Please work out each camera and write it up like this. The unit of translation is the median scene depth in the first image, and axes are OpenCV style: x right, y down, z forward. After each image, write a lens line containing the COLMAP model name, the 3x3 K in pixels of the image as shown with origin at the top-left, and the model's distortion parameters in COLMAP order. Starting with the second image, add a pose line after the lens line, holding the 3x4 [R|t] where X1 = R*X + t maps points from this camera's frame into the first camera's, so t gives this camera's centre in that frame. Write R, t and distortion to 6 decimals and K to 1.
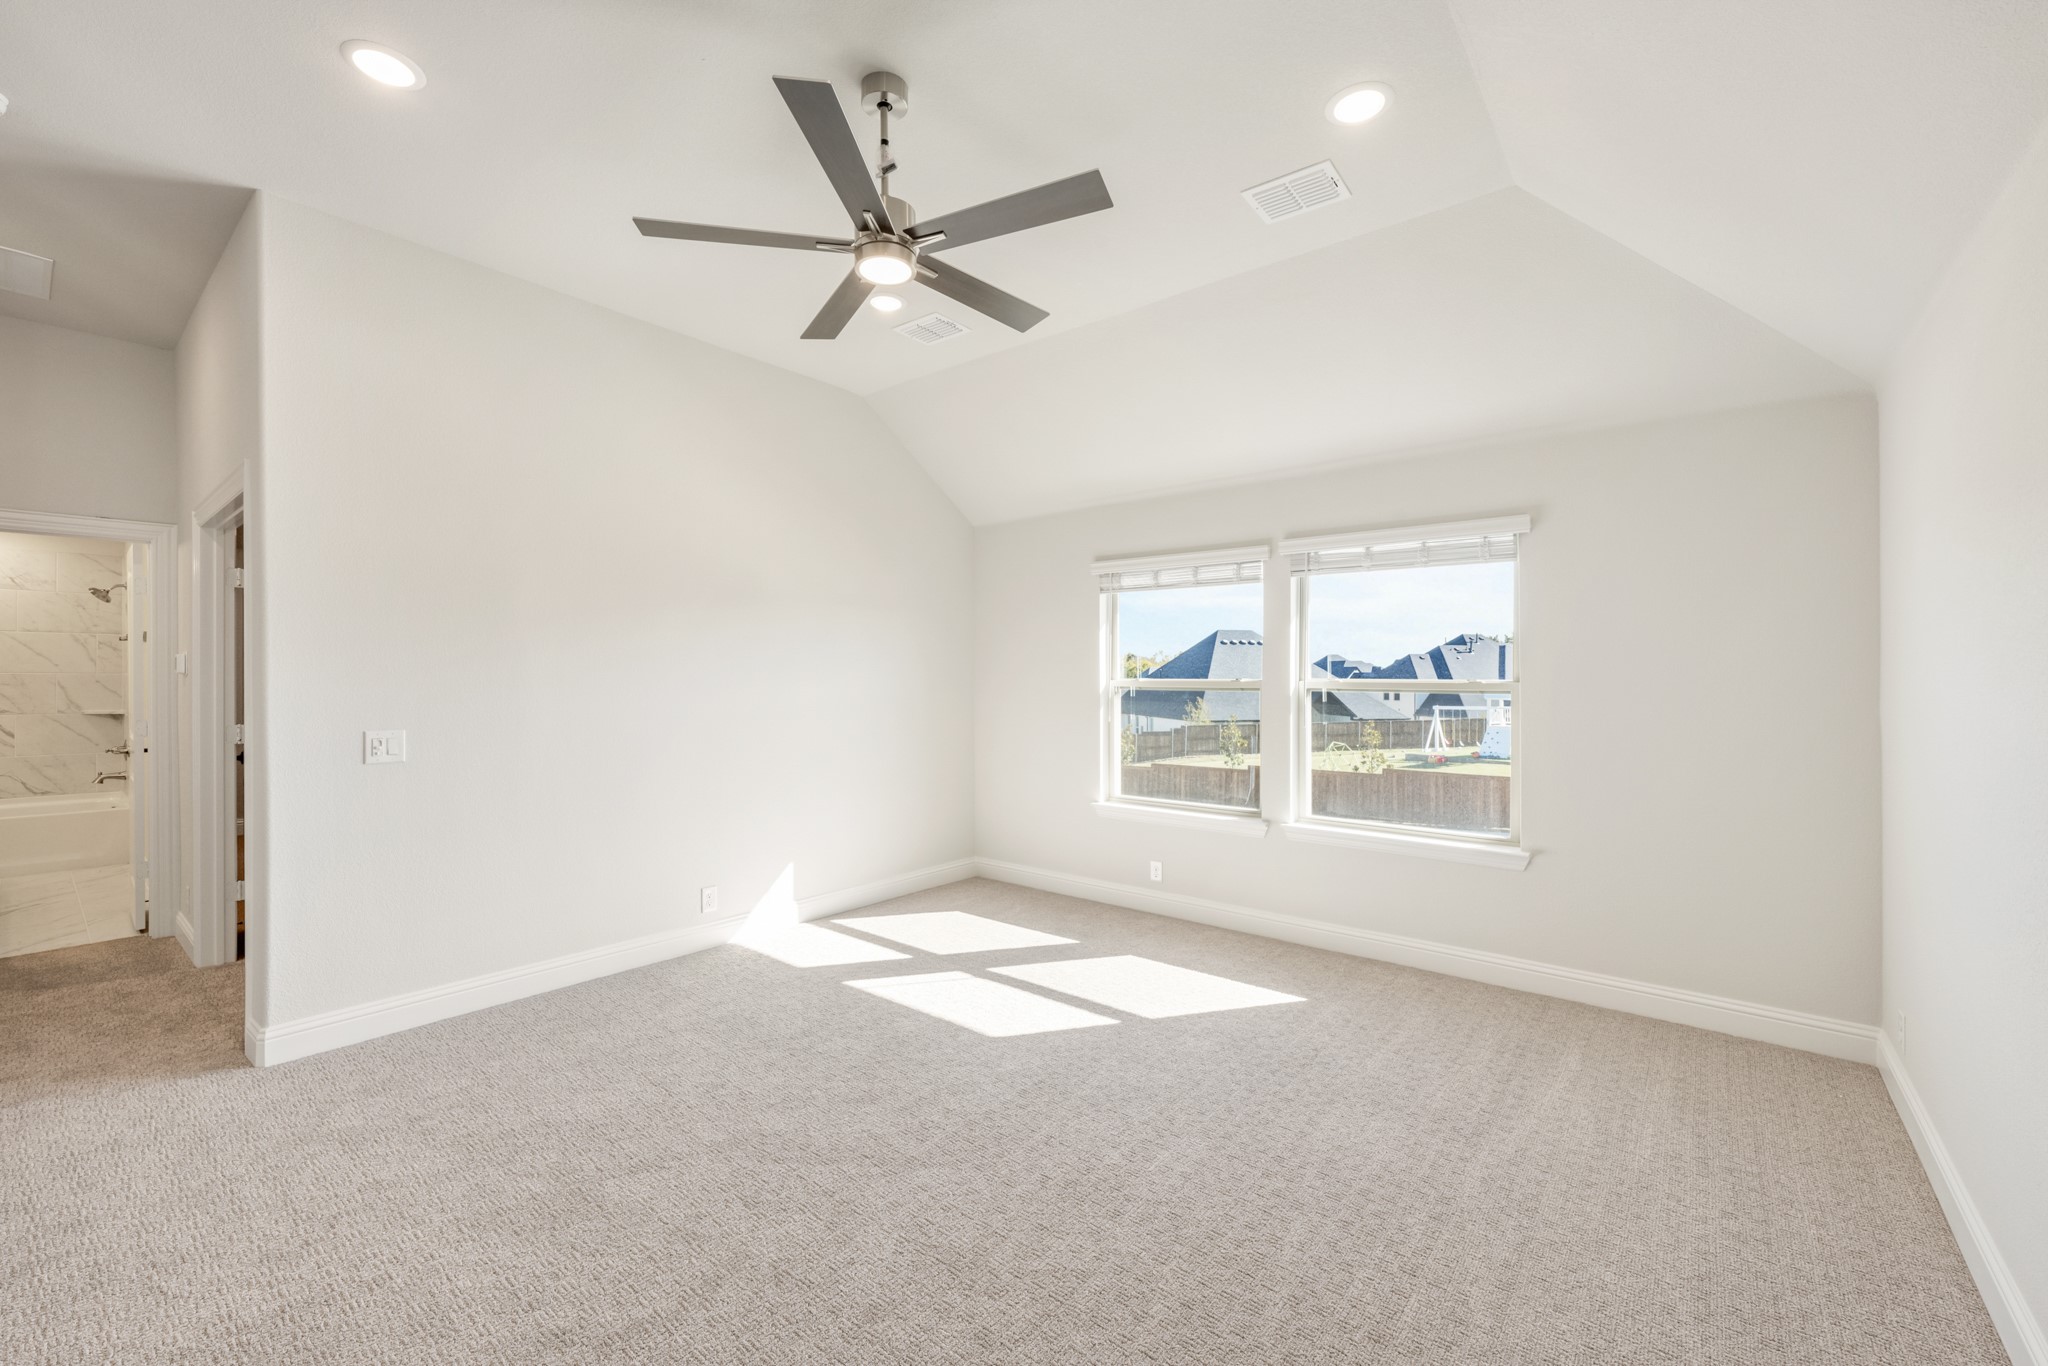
lens RADIAL K [[814.0, 0, 1019.7], [0, 814.0, 673.6], [0, 0, 1]] dist [-0.000157, -0.000050]
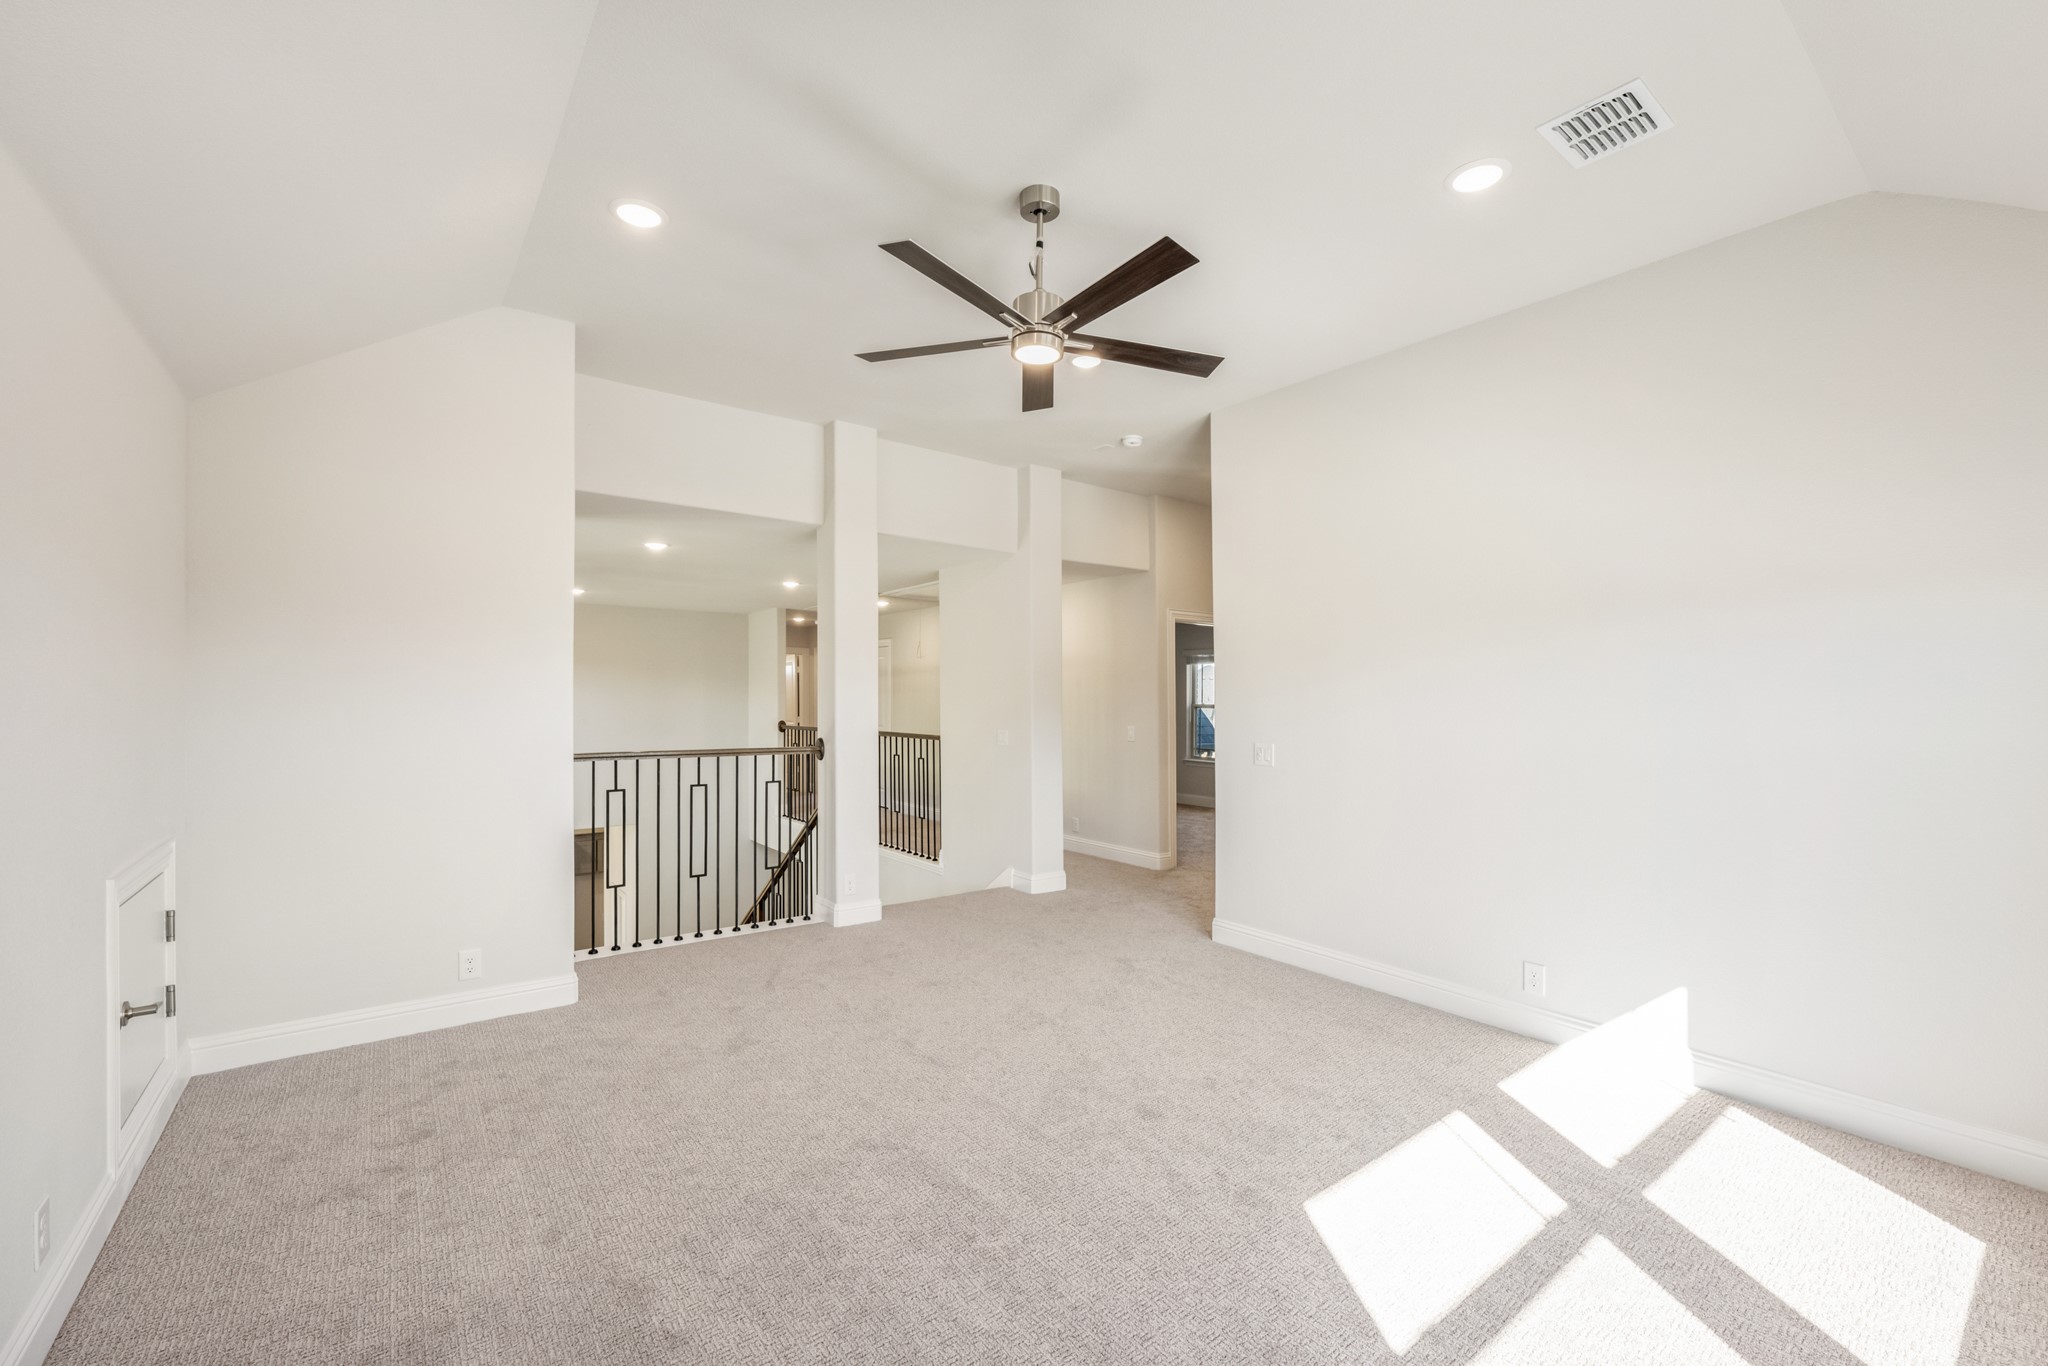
lens RADIAL K [[844.6, 0, 1021.5], [0, 844.6, 697.5], [0, 0, 1]] dist [0.000040, -0.000041]
pose [[-0.237614, -0.006765, -0.971336, 0.633766], [0.000739, 0.999974, -0.007145, 0.001230], [0.971359, -0.002416, -0.237603, 0.780740]]
